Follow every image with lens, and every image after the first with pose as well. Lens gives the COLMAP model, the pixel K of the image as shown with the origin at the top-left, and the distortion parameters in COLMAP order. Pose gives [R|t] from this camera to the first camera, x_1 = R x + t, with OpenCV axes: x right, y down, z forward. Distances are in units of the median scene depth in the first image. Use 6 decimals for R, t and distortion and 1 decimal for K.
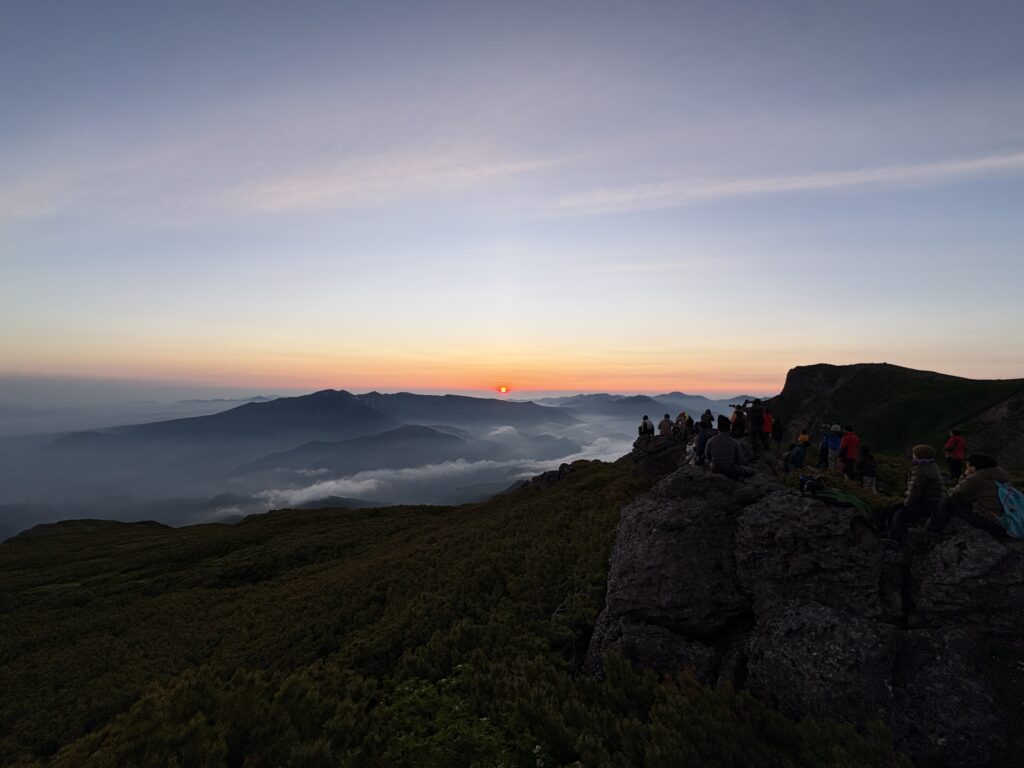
lens RADIAL K [[403.3, 0, 511.8], [0, 403.3, 381.4], [0, 0, 1]] dist [0.001058, 0.000035]
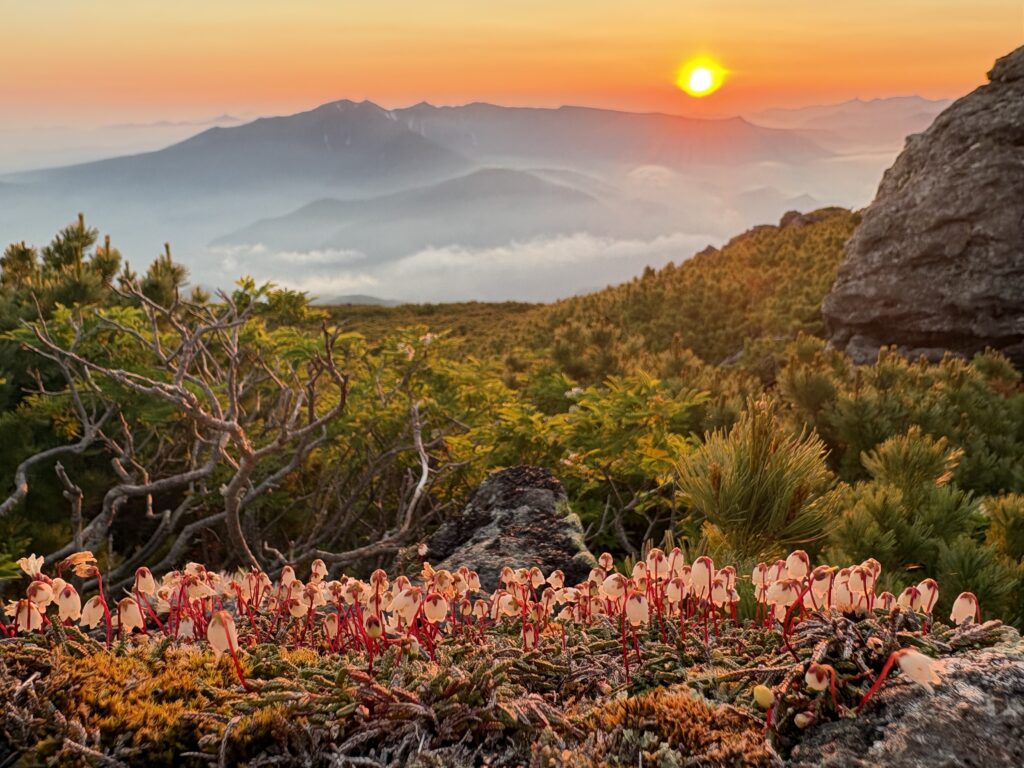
lens RADIAL K [[771.8, 0, 510.7], [0, 771.8, 385.8], [0, 0, 1]] dist [0.013593, -0.001078]
pose [[0.971972, 0.070073, -0.224409, 0.100823], [0.009479, 0.942089, 0.335228, 0.345968], [0.234904, -0.327960, 0.915021, 0.117826]]
